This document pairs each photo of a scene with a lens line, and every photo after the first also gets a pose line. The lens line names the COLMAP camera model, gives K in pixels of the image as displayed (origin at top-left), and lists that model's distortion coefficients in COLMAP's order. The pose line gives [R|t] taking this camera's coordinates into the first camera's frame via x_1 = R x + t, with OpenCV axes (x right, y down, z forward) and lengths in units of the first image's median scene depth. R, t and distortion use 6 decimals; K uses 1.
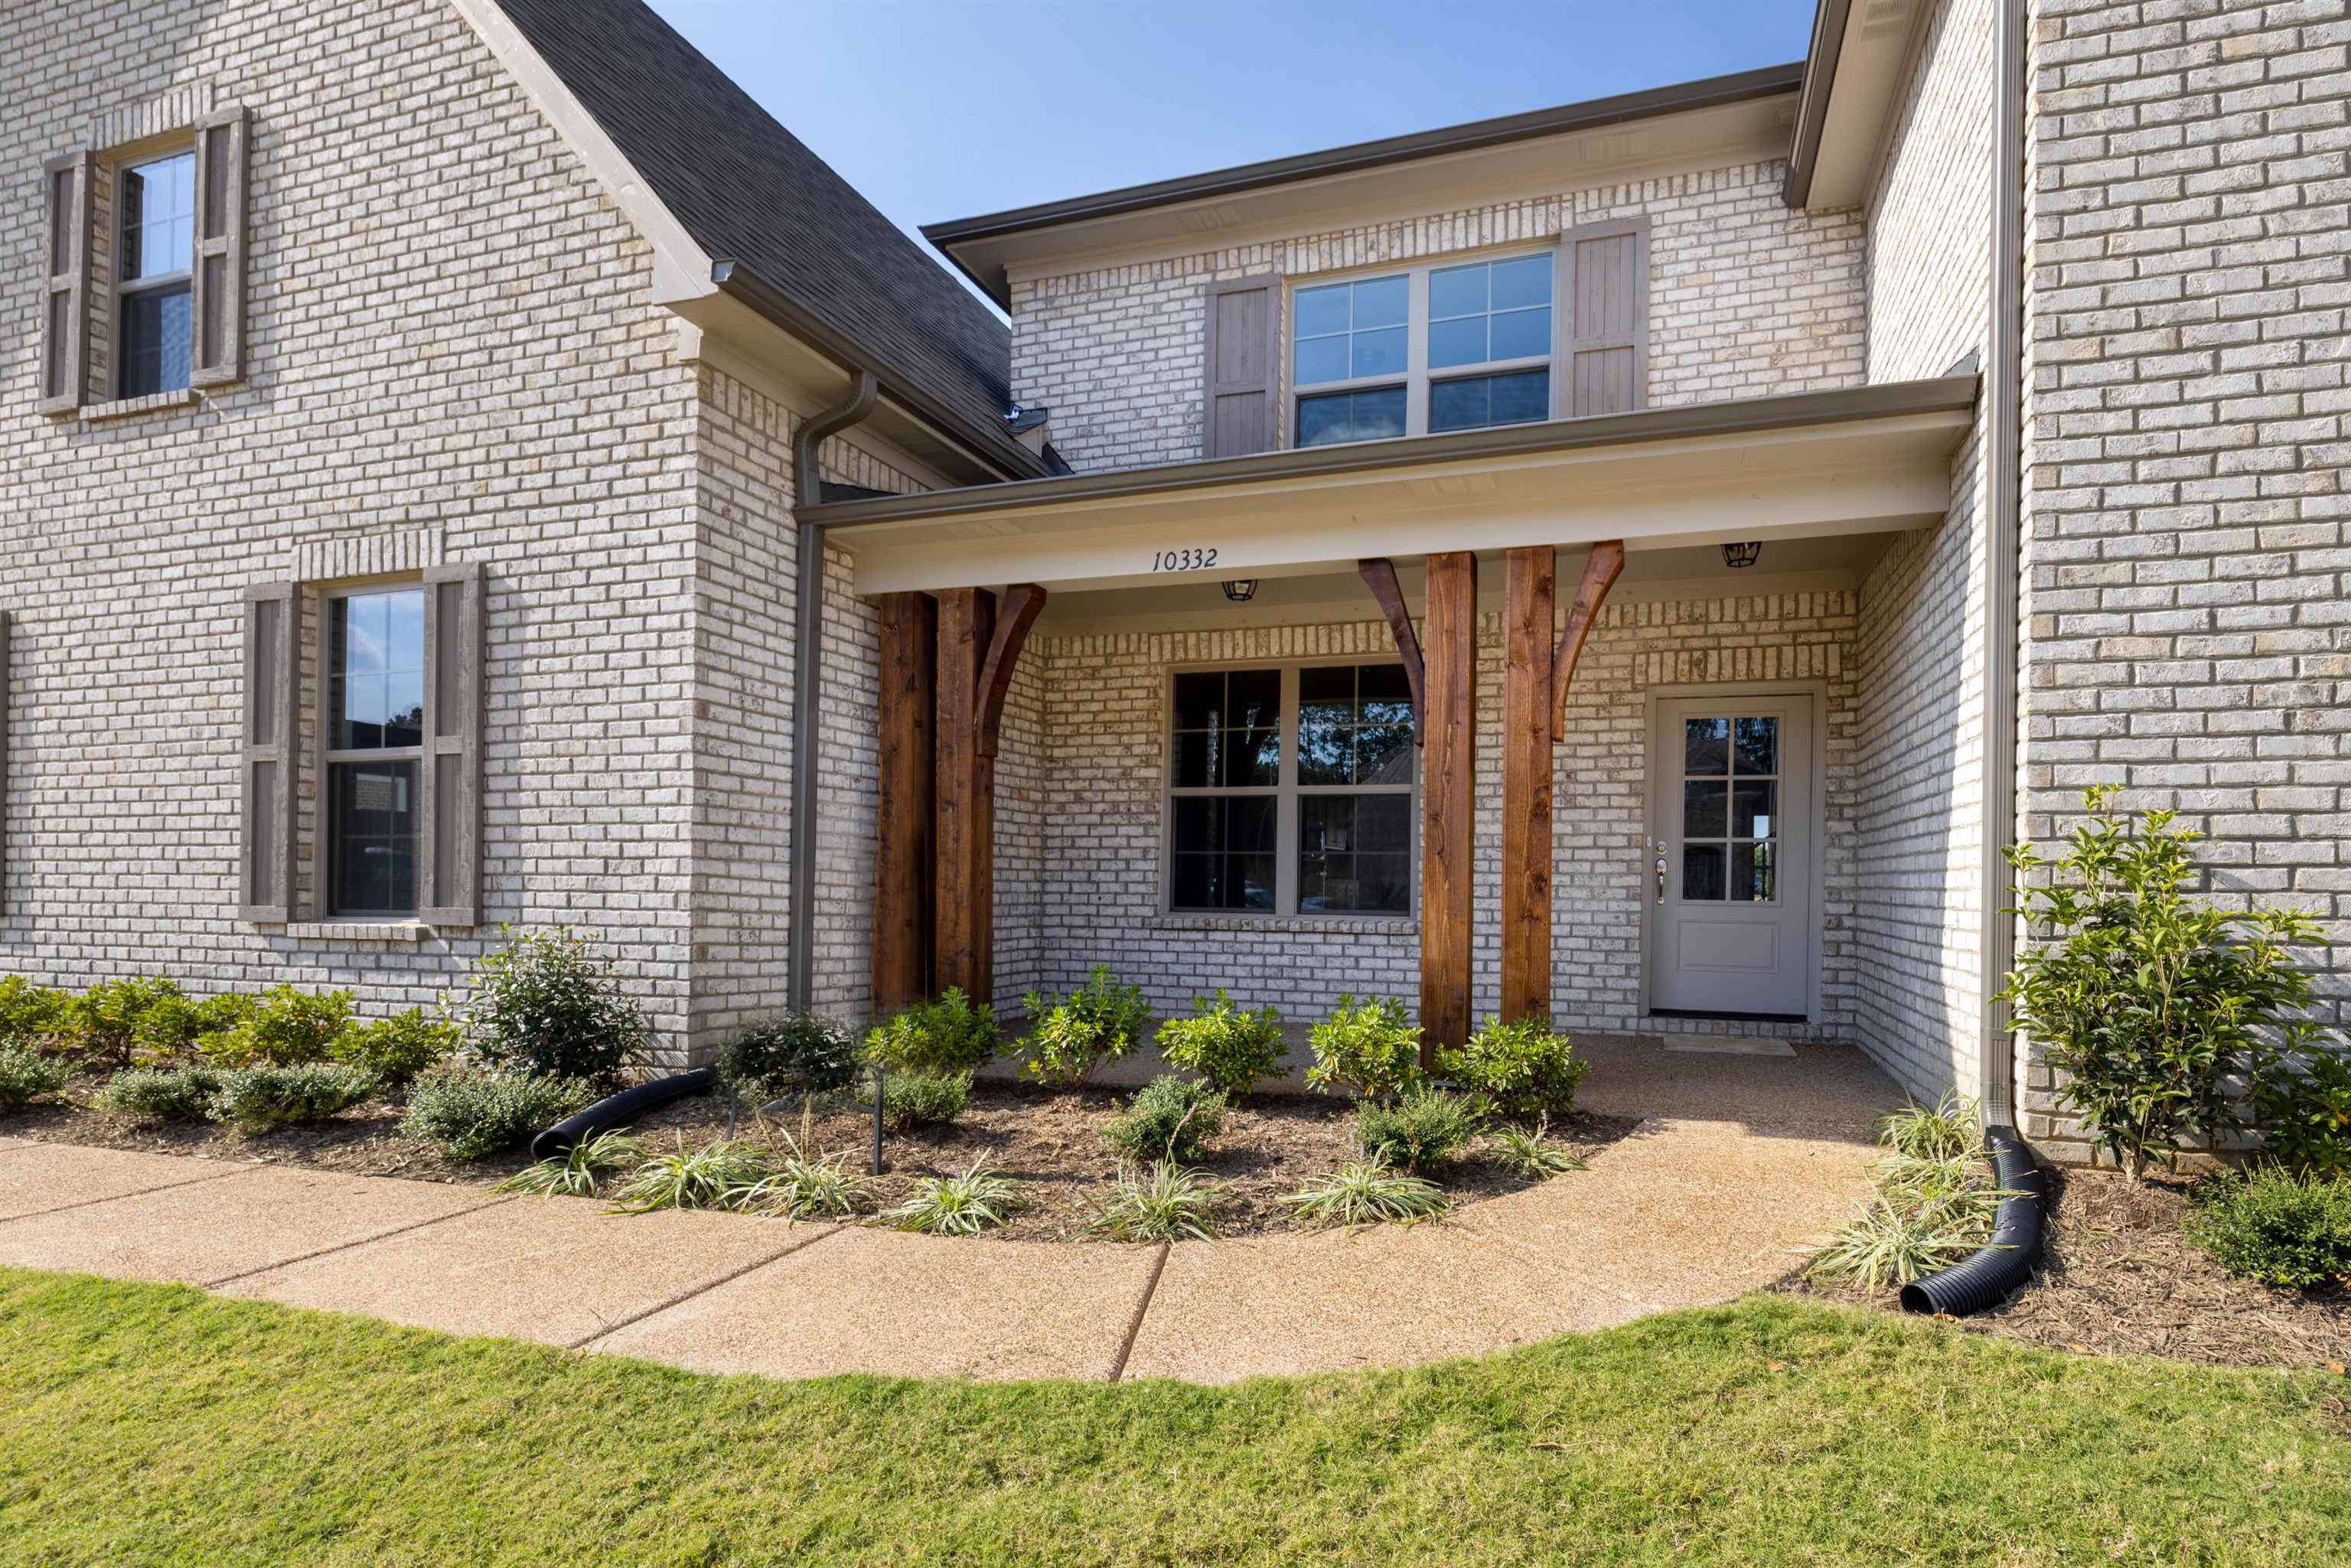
lens RADIAL K [[1070.5, 0, 1175.5], [0, 1070.5, 784.0], [0, 0, 1]] dist [-0.001626, 0.000385]
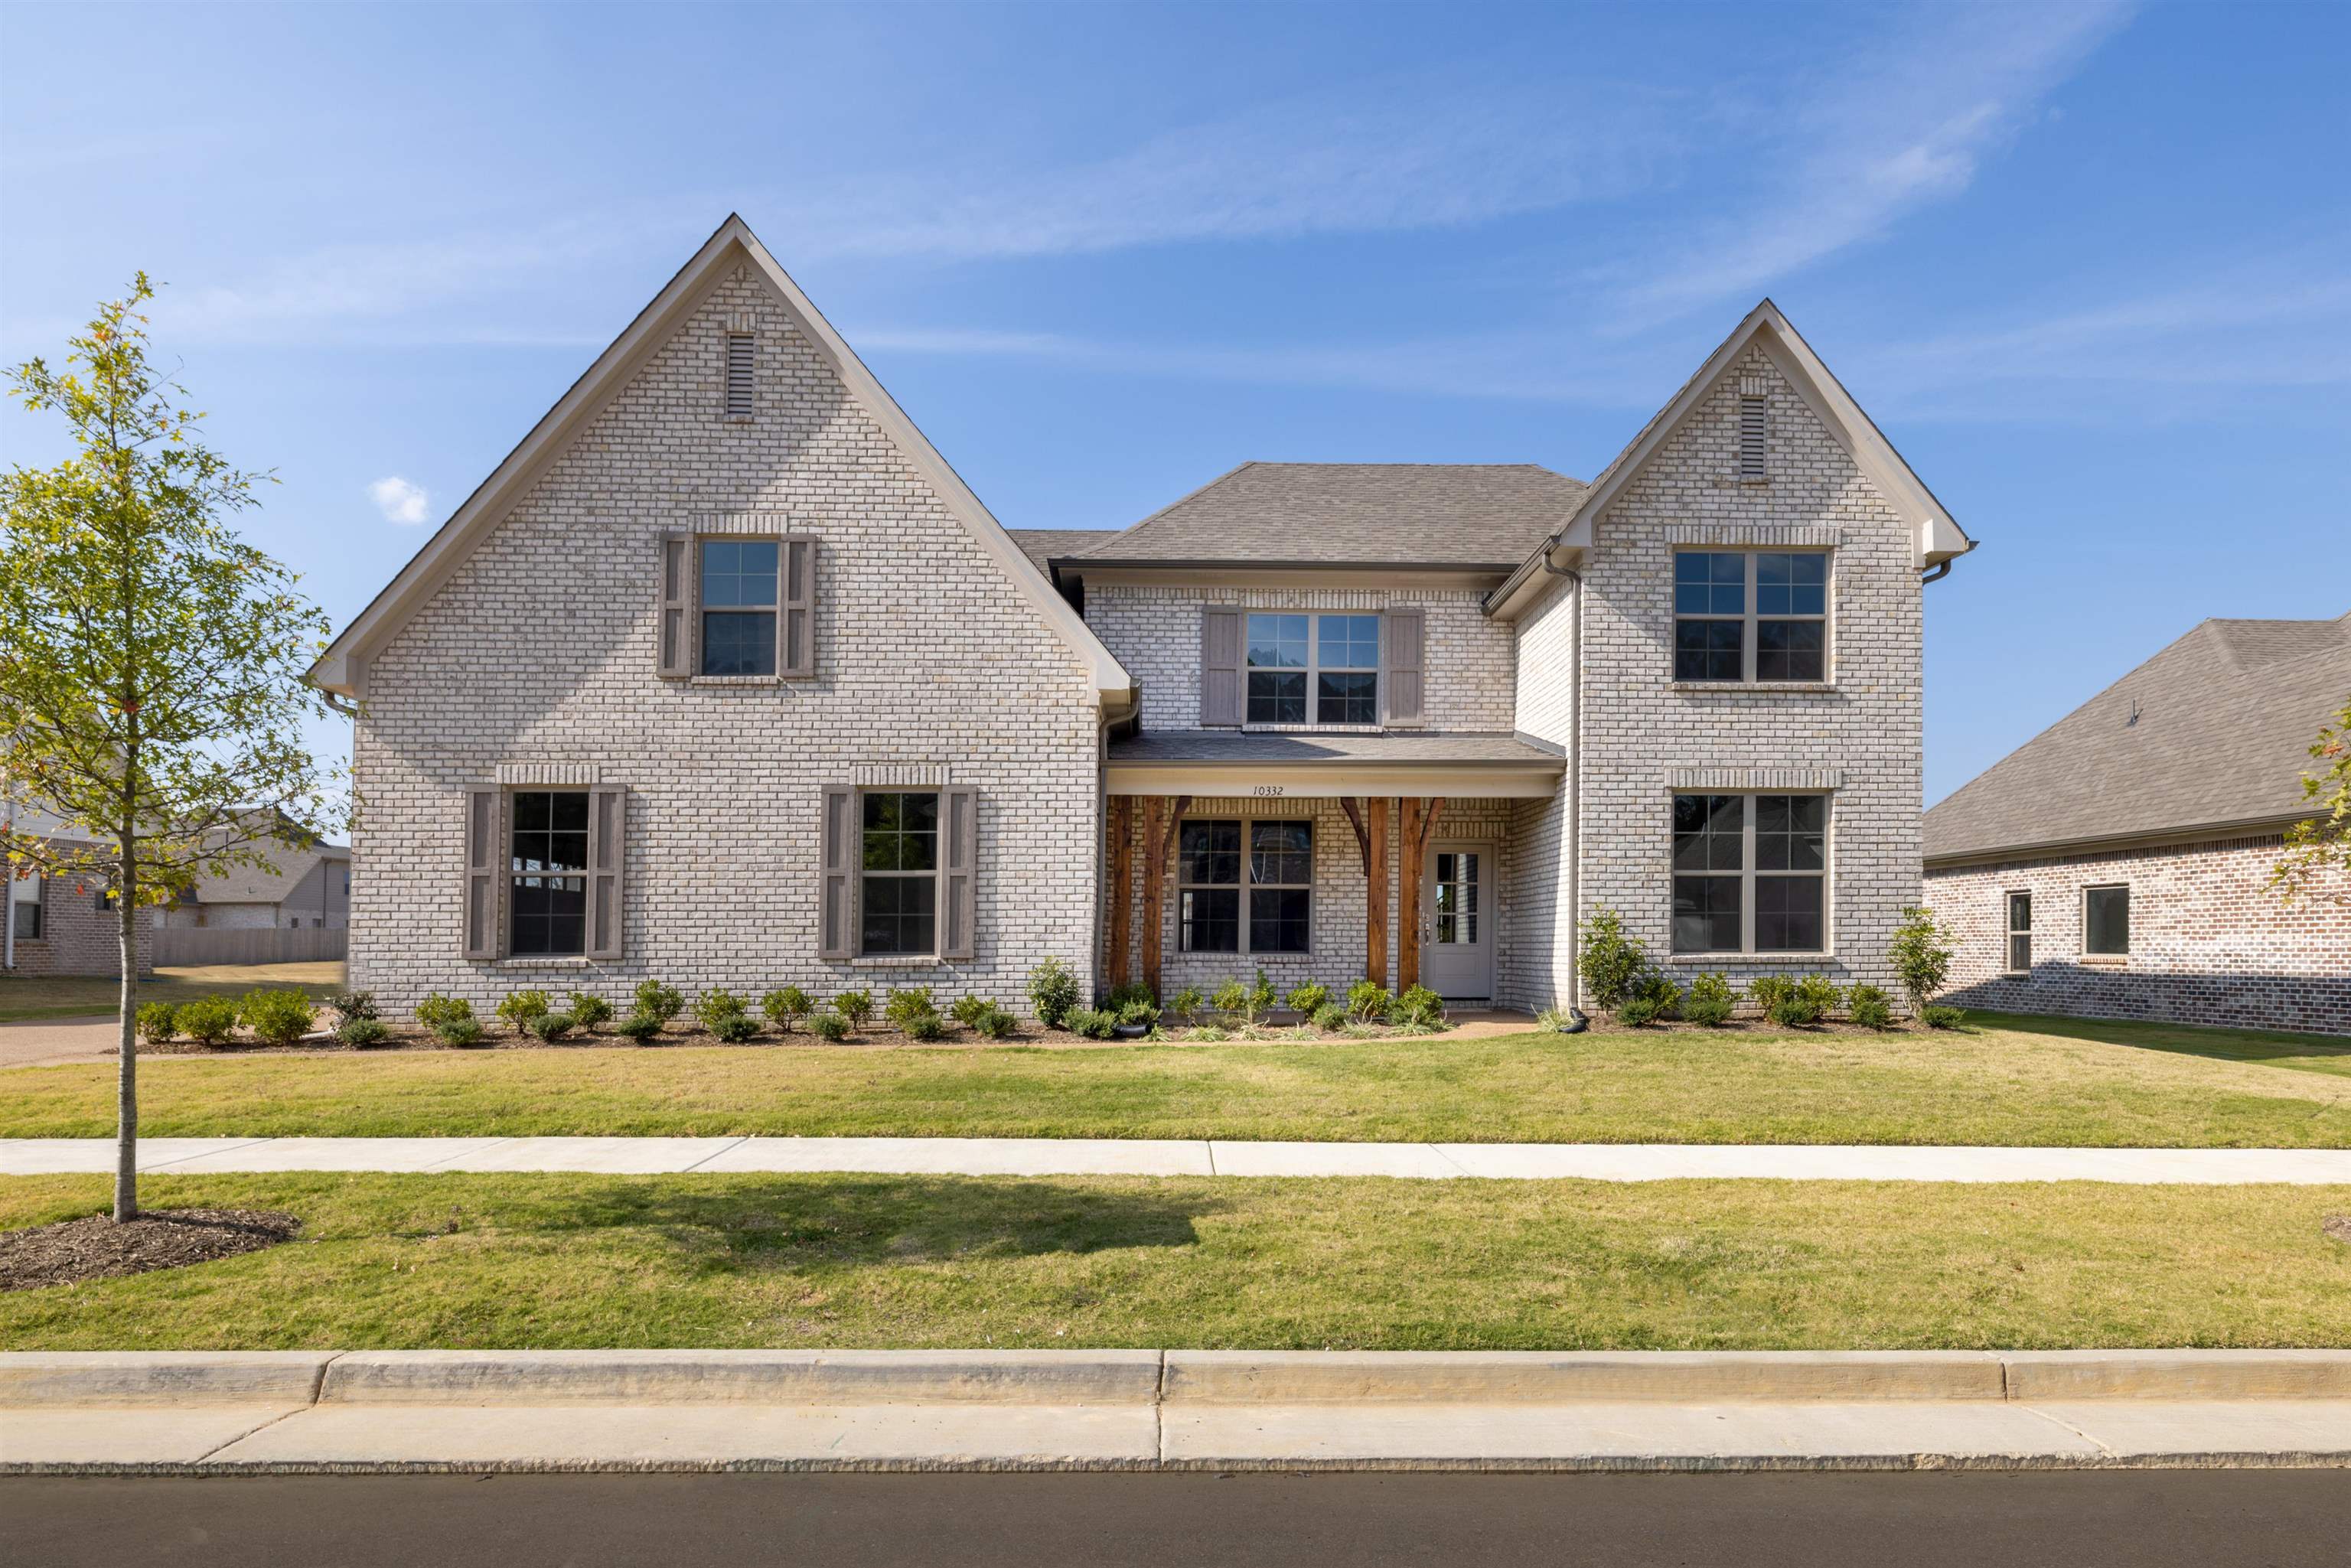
lens RADIAL K [[1091.0, 0, 1175.5], [0, 1091.0, 784.0], [0, 0, 1]] dist [-0.012893, 0.000053]
pose [[0.945885, 0.038311, 0.322234, -0.907382], [-0.021219, 0.998183, -0.056391, -0.089909], [-0.323809, 0.046502, 0.944979, -1.093548]]
